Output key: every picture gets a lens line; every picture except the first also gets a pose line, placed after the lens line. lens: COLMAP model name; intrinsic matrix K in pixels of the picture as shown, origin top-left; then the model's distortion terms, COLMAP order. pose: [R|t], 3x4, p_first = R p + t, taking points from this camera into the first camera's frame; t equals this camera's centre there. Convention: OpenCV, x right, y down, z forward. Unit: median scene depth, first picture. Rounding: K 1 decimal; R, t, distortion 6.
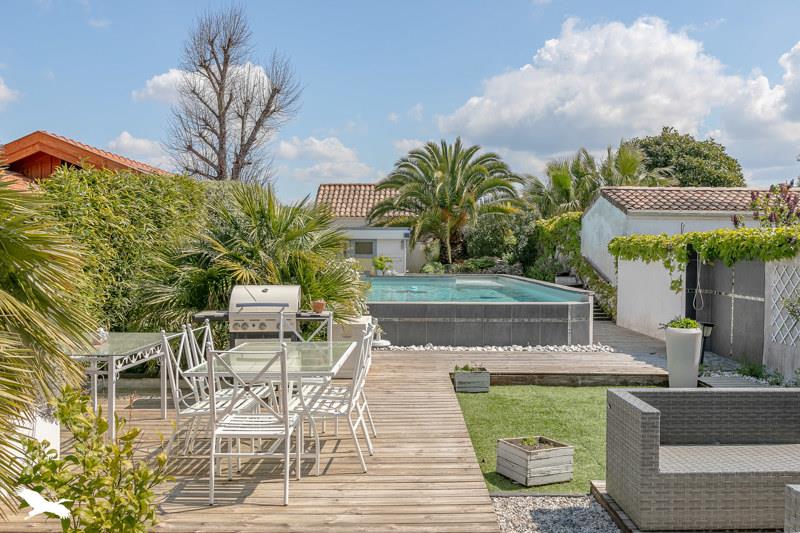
lens RADIAL K [[798.1, 0, 400.0], [0, 798.1, 266.5], [0, 0, 1]] dist [-0.001343, 0.000209]
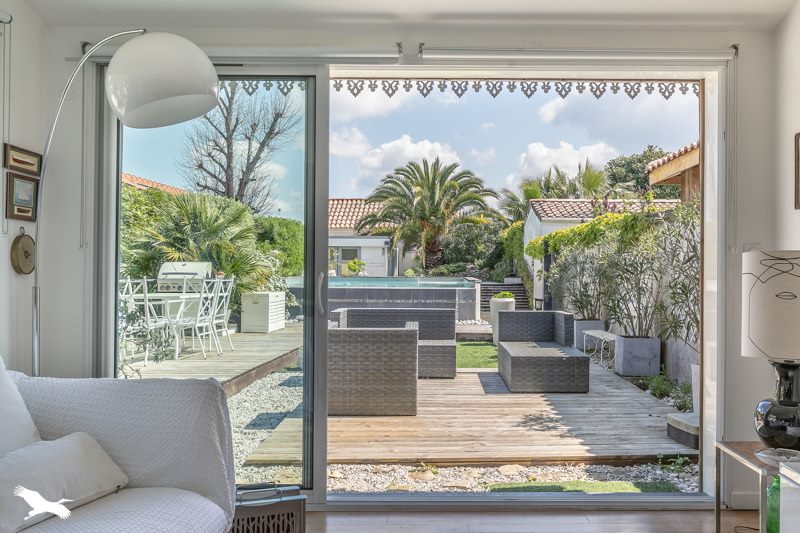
lens RADIAL K [[810.7, 0, 425.6], [0, 810.7, 265.1], [0, 0, 1]] dist [0.001154, -0.001250]
pose [[0.999679, 0.001319, -0.025296, 0.085018], [-0.001916, 0.999720, -0.023574, 0.017392], [0.025258, 0.023615, 0.999402, -0.133118]]
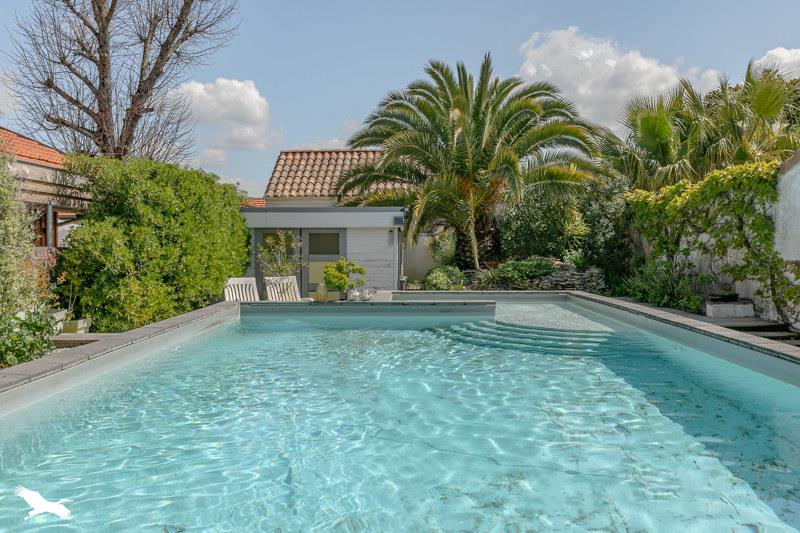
lens RADIAL K [[776.1, 0, 400.0], [0, 776.1, 266.5], [0, 0, 1]] dist [-0.011074, -0.003466]
pose [[0.999909, -0.007779, -0.011030, 0.014034], [0.007898, 0.999910, 0.010823, -0.011692], [0.010945, -0.010909, 0.999881, 0.414910]]
